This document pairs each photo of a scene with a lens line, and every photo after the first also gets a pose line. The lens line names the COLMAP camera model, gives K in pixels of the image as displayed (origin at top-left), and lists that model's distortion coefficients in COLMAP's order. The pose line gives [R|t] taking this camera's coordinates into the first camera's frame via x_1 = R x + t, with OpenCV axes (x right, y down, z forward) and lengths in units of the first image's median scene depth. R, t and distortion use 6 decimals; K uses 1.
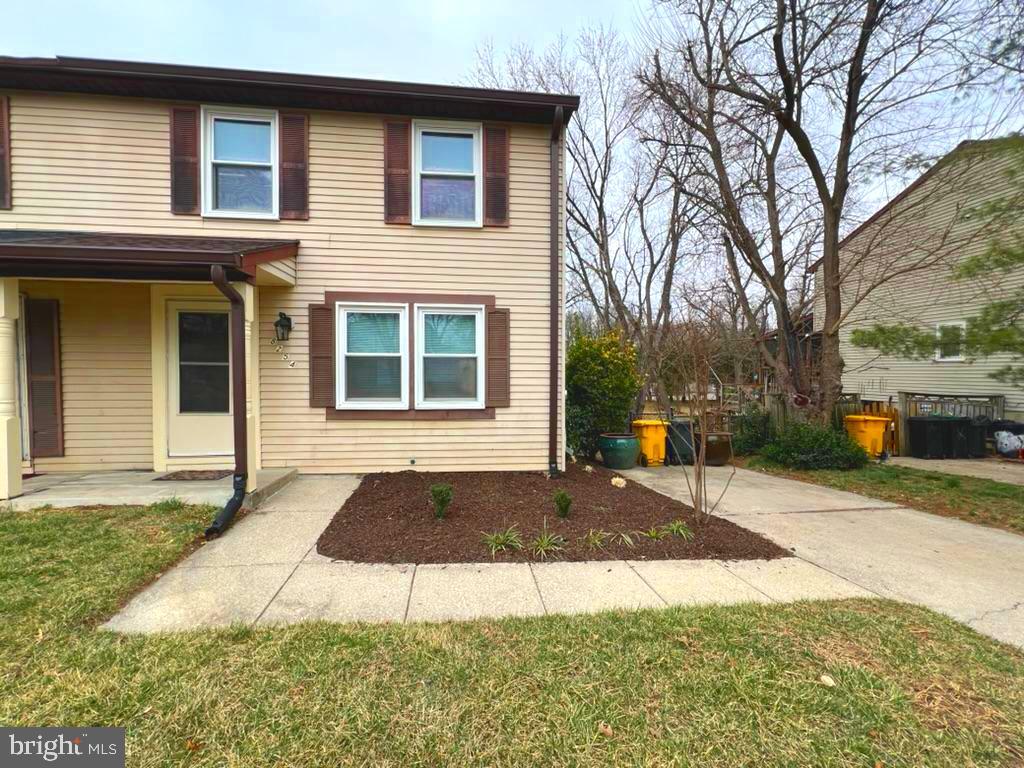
lens RADIAL K [[409.2, 0, 511.5], [0, 409.2, 381.9], [0, 0, 1]] dist [-0.002393, 0.000917]
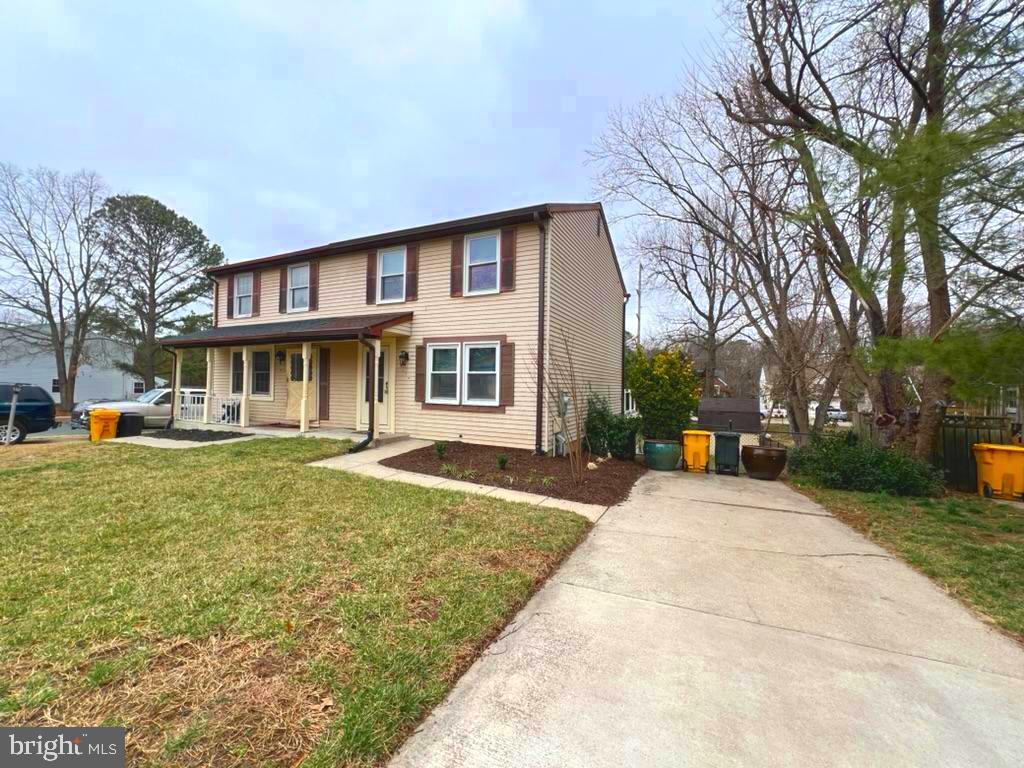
lens RADIAL K [[409.2, 0, 513.0], [0, 409.2, 382.4], [0, 0, 1]] dist [-0.002393, 0.000917]
pose [[0.852317, 0.007038, -0.522979, 0.824152], [-0.028013, 0.999089, -0.032208, 0.023203], [0.522275, 0.042101, 0.851737, -0.328617]]
